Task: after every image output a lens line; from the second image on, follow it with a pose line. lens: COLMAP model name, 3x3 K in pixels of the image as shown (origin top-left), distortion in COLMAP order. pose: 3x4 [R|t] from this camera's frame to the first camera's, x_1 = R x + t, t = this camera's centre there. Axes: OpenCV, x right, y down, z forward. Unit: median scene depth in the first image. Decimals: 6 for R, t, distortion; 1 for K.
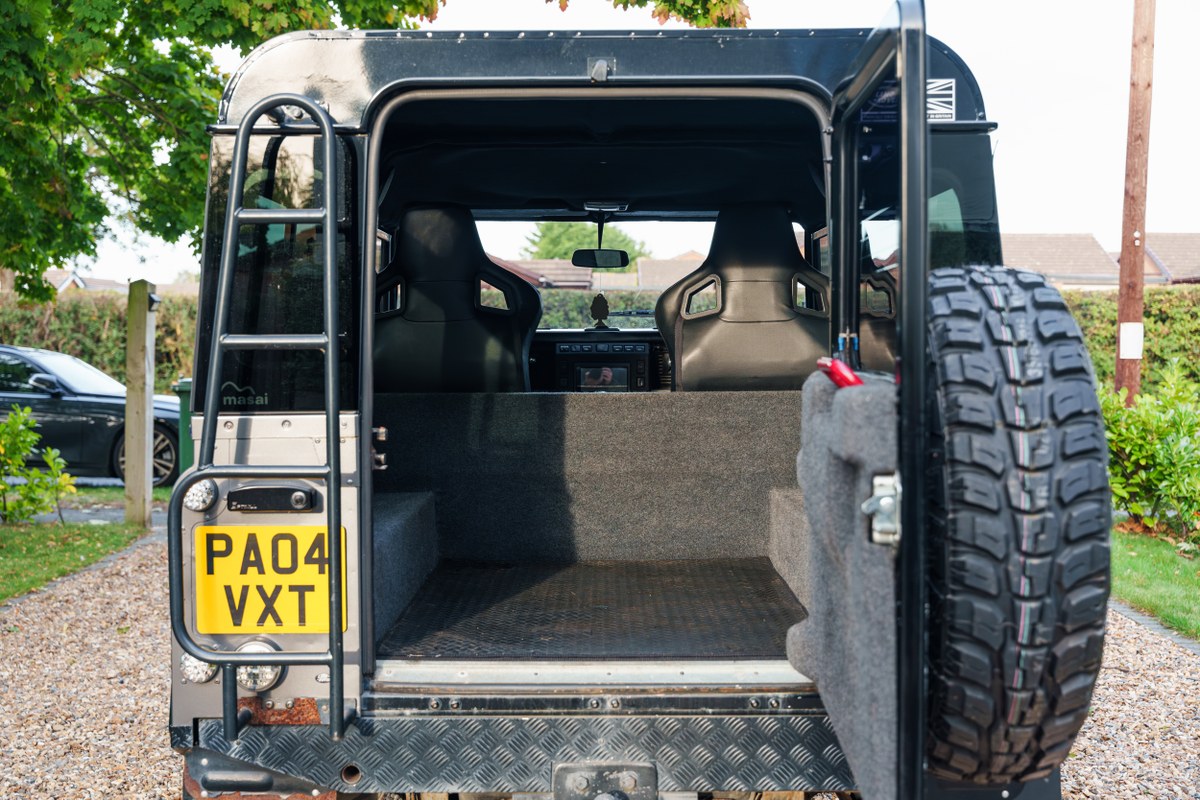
lens RADIAL K [[1474.3, 0, 602.0], [0, 1474.3, 384.3], [0, 0, 1]] dist [-0.019929, -0.029793]
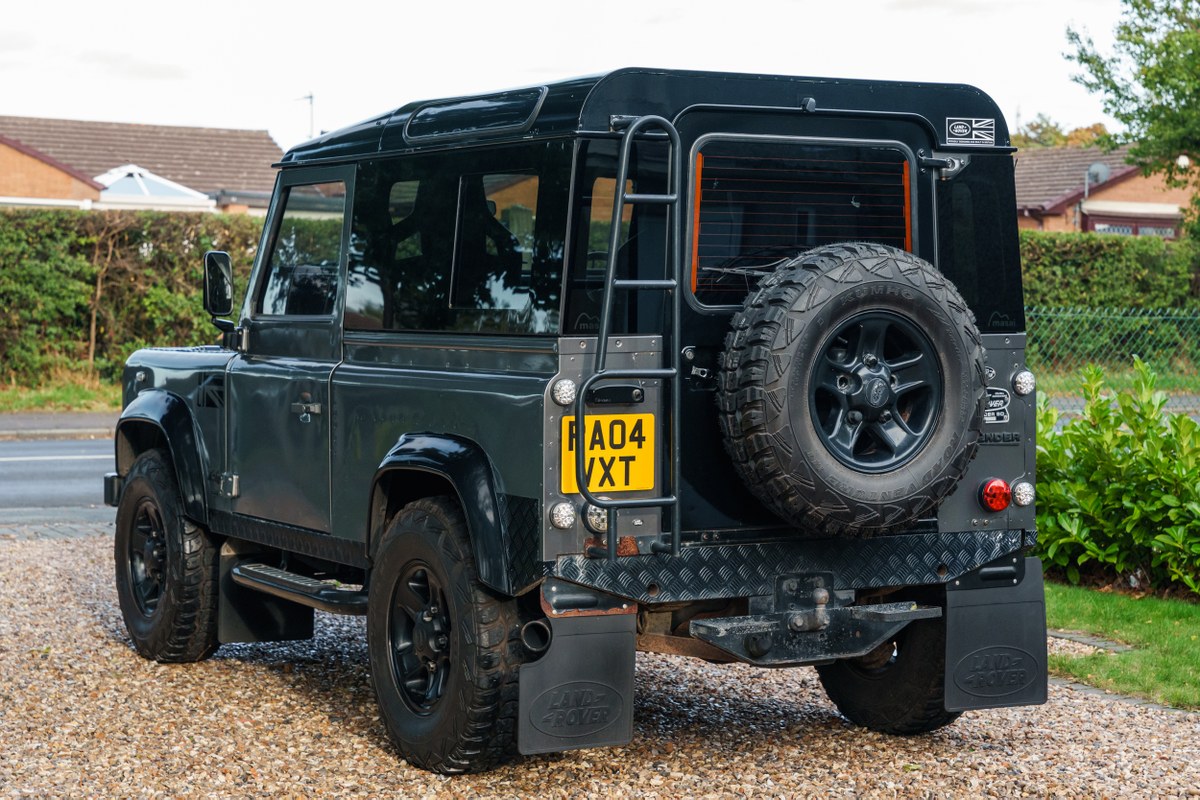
lens RADIAL K [[2446.4, 0, 636.8], [0, 2446.4, 378.9], [0, 0, 1]] dist [0.029269, 0.294114]
pose [[0.867064, -0.008891, 0.498118, -1.367158], [0.005132, 0.999947, 0.008914, 0.040863], [-0.498171, -0.005172, 0.867063, -1.044637]]
